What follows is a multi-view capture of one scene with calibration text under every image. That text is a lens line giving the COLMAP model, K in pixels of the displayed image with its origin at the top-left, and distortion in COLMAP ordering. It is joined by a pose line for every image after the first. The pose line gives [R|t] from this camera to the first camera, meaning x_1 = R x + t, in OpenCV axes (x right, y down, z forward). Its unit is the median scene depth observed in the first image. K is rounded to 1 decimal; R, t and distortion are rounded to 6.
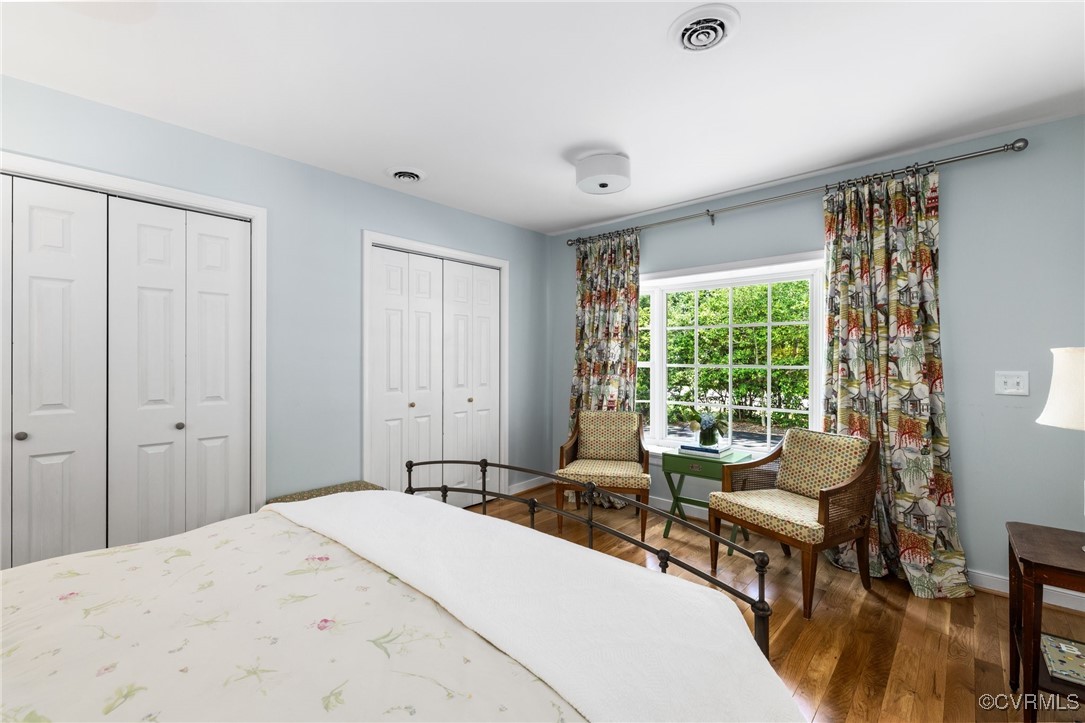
lens RADIAL K [[472.8, 0, 538.5], [0, 472.8, 360.5], [0, 0, 1]] dist [-0.010403, 0.000805]
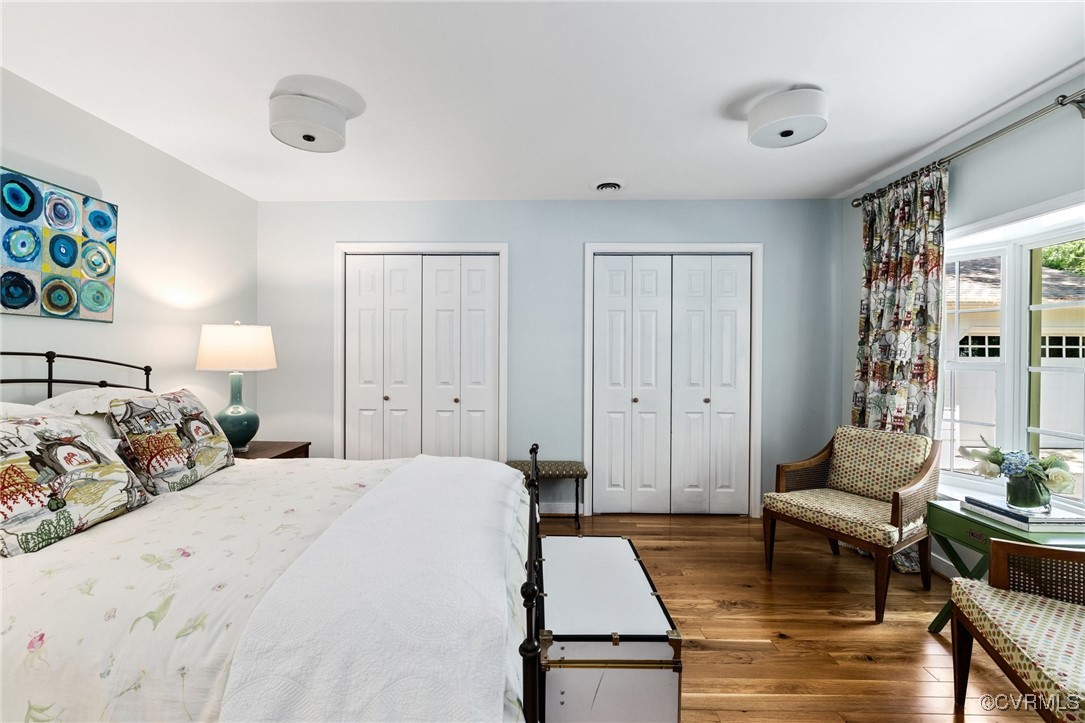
lens RADIAL K [[472.8, 0, 535.3], [0, 472.8, 357.7], [0, 0, 1]] dist [-0.010403, 0.000805]
pose [[0.644137, 0.007342, -0.764875, 0.340958], [-0.006119, 0.999971, 0.004446, -0.003028], [0.764885, 0.001816, 0.644164, 0.137222]]
